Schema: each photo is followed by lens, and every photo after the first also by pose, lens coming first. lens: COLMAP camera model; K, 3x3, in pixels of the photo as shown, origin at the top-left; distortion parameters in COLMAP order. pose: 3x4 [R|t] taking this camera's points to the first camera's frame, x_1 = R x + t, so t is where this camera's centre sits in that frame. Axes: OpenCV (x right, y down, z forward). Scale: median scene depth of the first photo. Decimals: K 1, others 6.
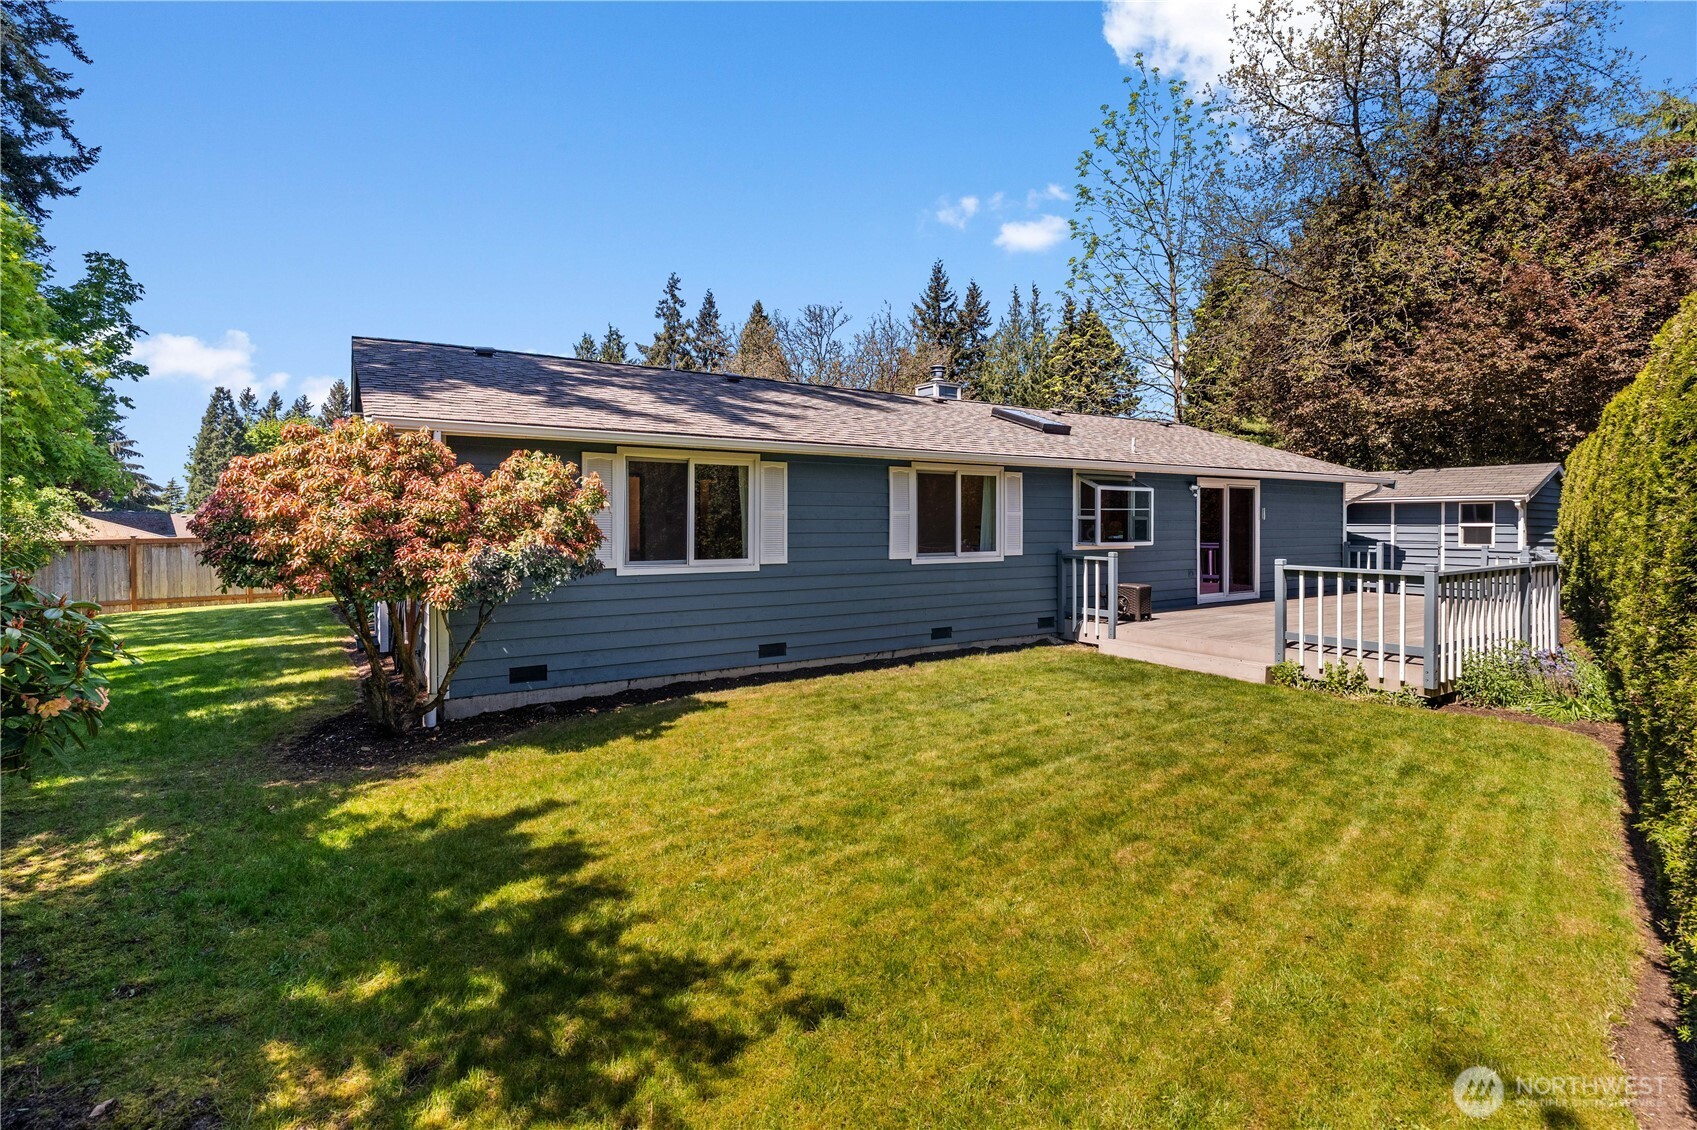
lens RADIAL K [[771.1, 0, 884.1], [0, 771.1, 525.9], [0, 0, 1]] dist [-0.011040, 0.003757]
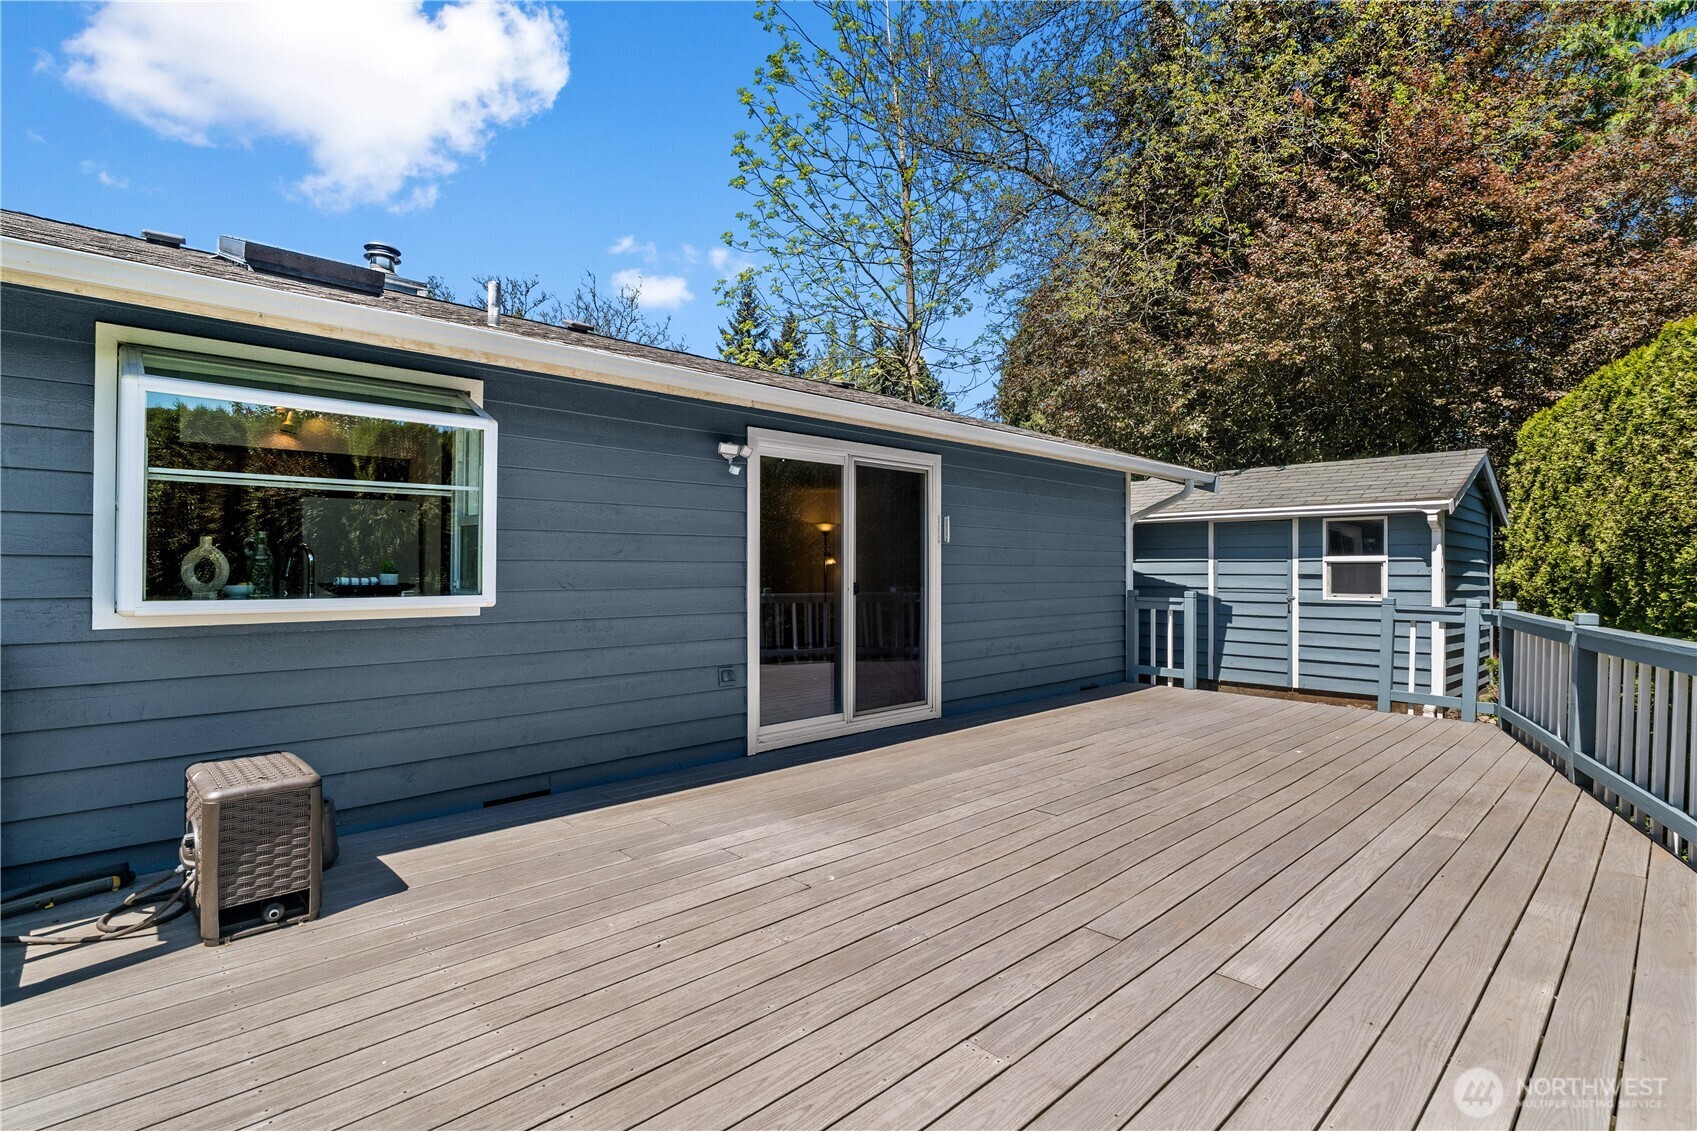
lens RADIAL K [[771.1, 0, 833.7], [0, 771.1, 562.7], [0, 0, 1]] dist [-0.011040, 0.003757]
pose [[0.990831, 0.002642, 0.135082, 0.311077], [-0.001150, 0.999937, -0.011123, 0.007284], [-0.135103, 0.010865, 0.990772, 0.476893]]
